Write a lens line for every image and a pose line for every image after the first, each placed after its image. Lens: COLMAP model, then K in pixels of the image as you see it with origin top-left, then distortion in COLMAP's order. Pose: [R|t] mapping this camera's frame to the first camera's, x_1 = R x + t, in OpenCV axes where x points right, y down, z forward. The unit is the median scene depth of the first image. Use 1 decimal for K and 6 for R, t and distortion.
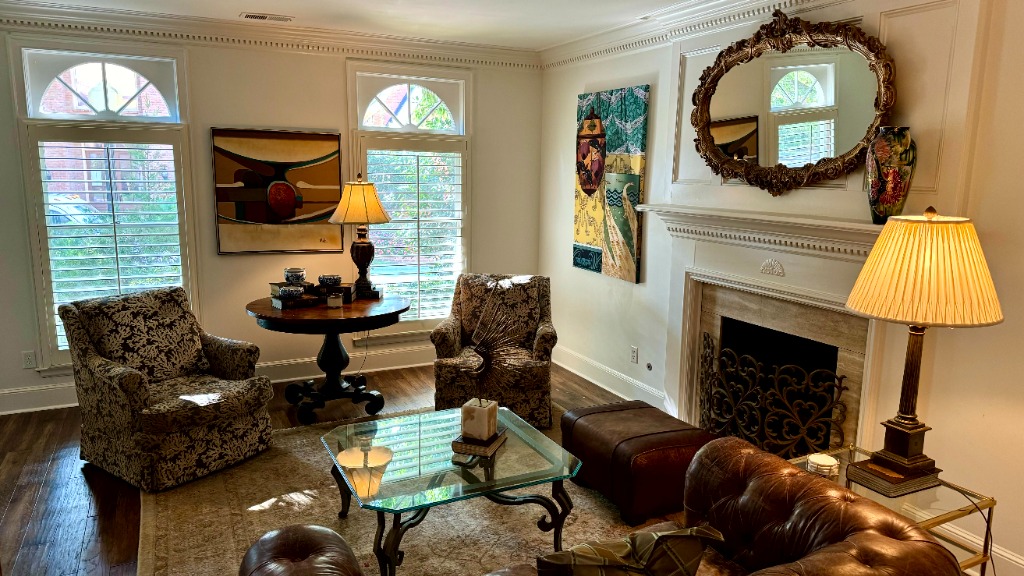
lens RADIAL K [[718.6, 0, 513.5], [0, 718.6, 288.9], [0, 0, 1]] dist [0.001548, 0.000381]
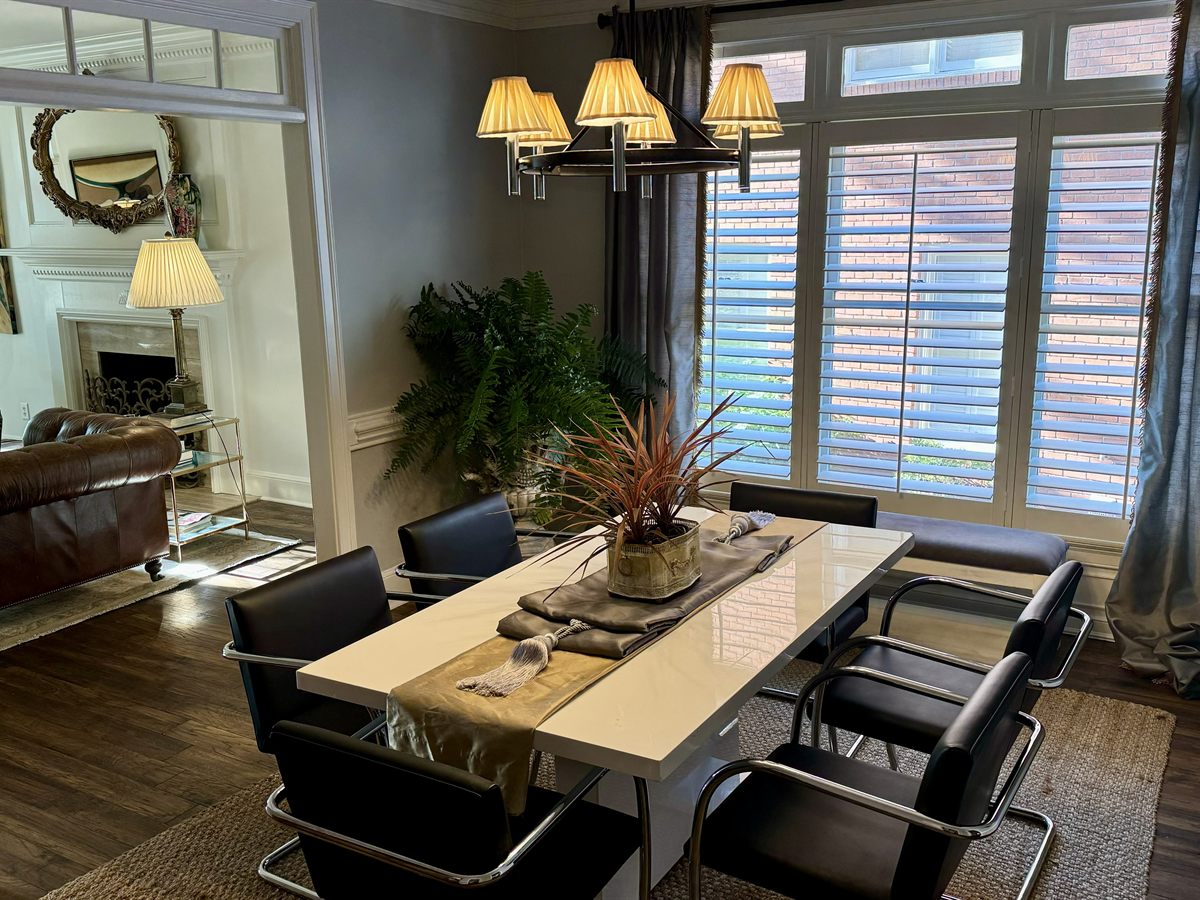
lens RADIAL K [[1135.5, 0, 602.2], [0, 1135.5, 446.4], [0, 0, 1]] dist [0.011681, 0.000000]
pose [[0.842862, -0.138560, 0.519986, 0.027669], [0.118146, 0.990354, 0.072391, 0.146864], [-0.525000, 0.000419, 0.851102, -0.832532]]
